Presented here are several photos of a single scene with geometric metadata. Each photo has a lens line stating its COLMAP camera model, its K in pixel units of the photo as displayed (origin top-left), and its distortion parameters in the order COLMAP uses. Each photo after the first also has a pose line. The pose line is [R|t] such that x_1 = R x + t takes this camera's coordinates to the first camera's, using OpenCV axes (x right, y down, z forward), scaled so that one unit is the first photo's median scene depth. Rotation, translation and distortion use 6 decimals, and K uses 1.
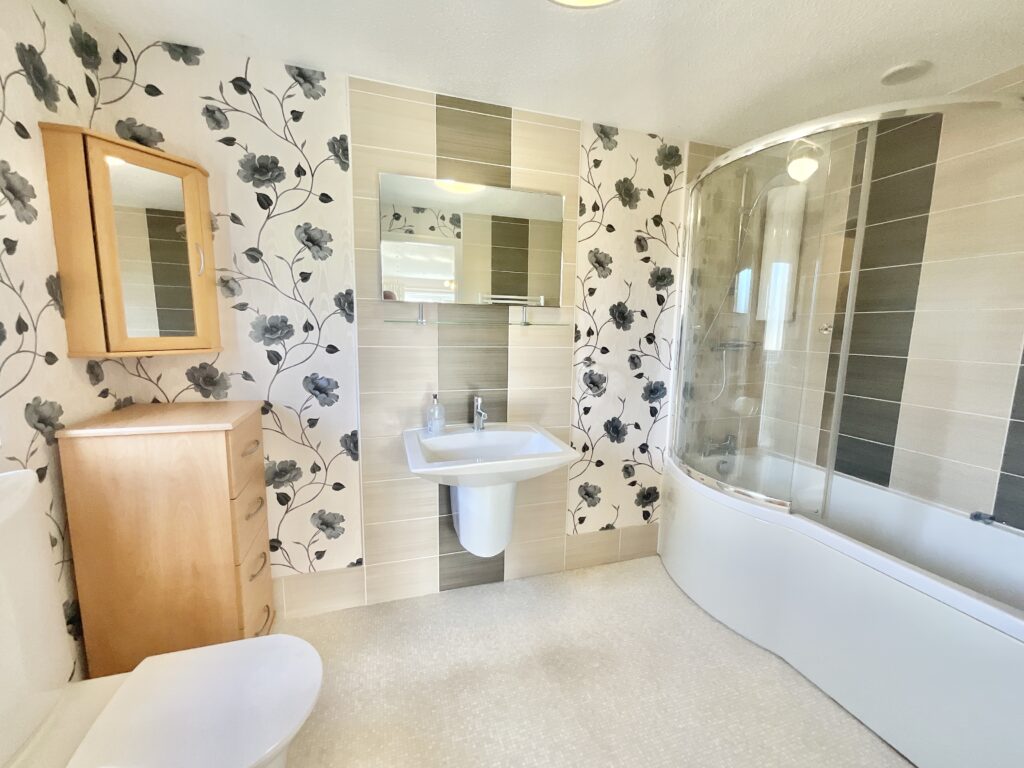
lens RADIAL K [[413.1, 0, 515.1], [0, 413.1, 387.5], [0, 0, 1]] dist [0.001866, -0.001213]
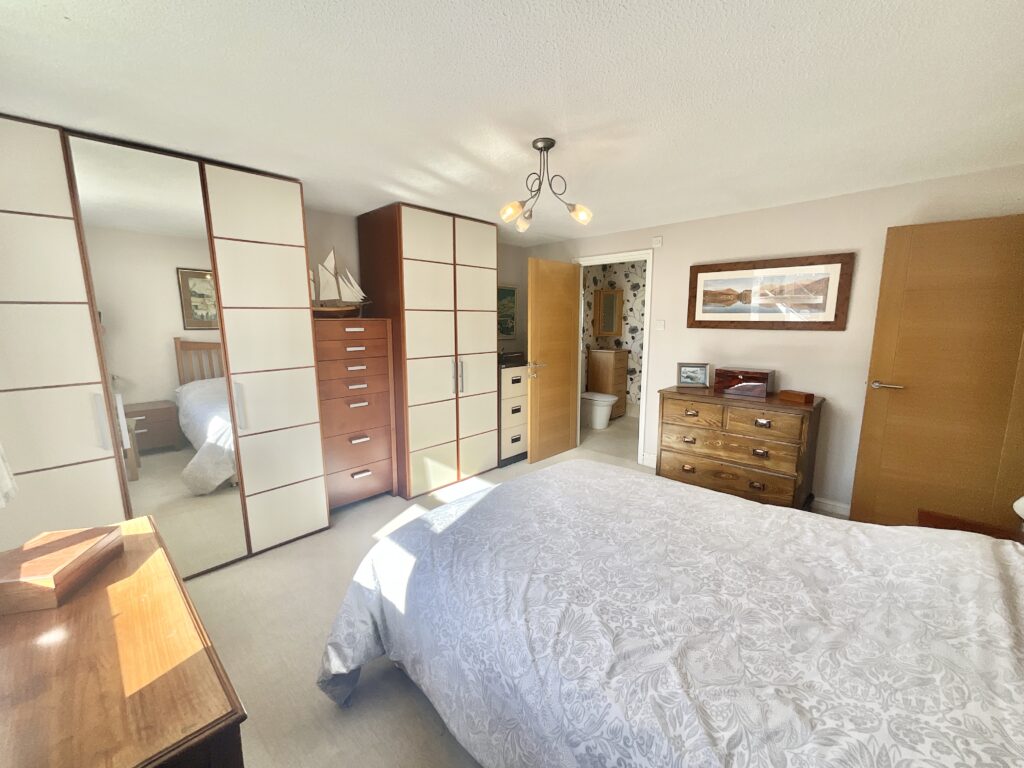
lens RADIAL K [[413.1, 0, 512.9], [0, 413.1, 386.0], [0, 0, 1]] dist [0.001866, -0.001213]
pose [[0.475927, 0.126929, -0.870277, 2.295876], [-0.108719, 0.990432, 0.084998, 0.163400], [0.872739, 0.054162, 0.485173, -1.776061]]
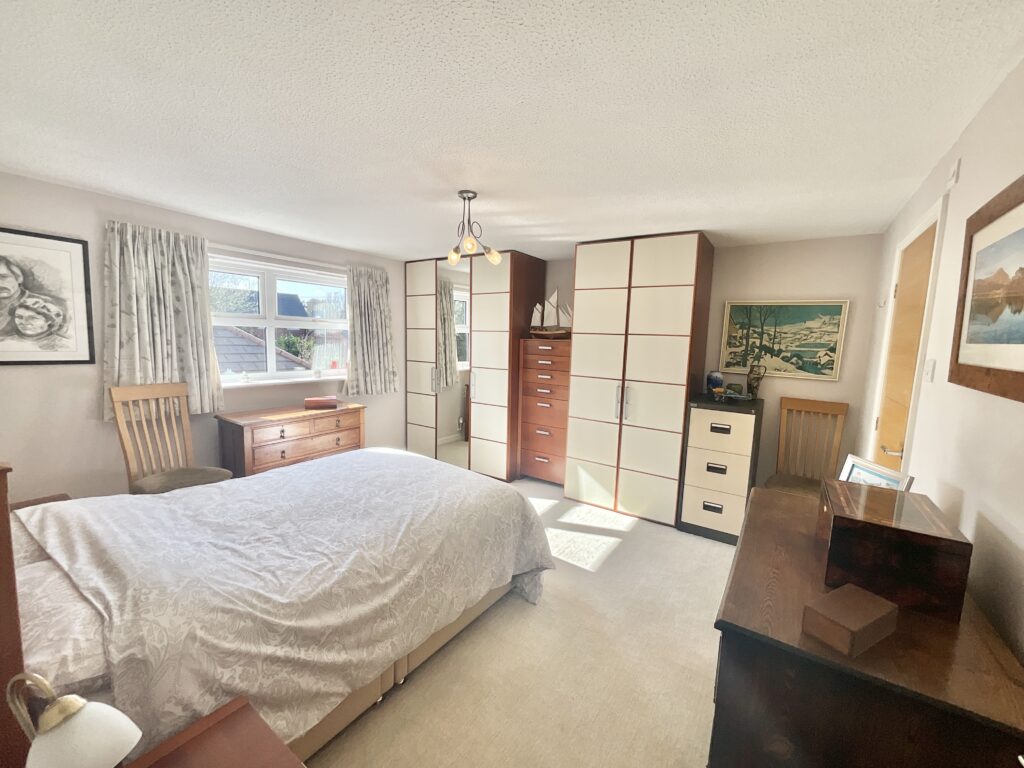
lens RADIAL K [[413.1, 0, 512.2], [0, 413.1, 385.8], [0, 0, 1]] dist [0.001866, -0.001213]
pose [[-0.791843, 0.032959, -0.609834, 1.802596], [-0.123452, 0.969291, 0.212684, -0.294998], [0.598117, 0.243698, -0.763458, 1.444679]]
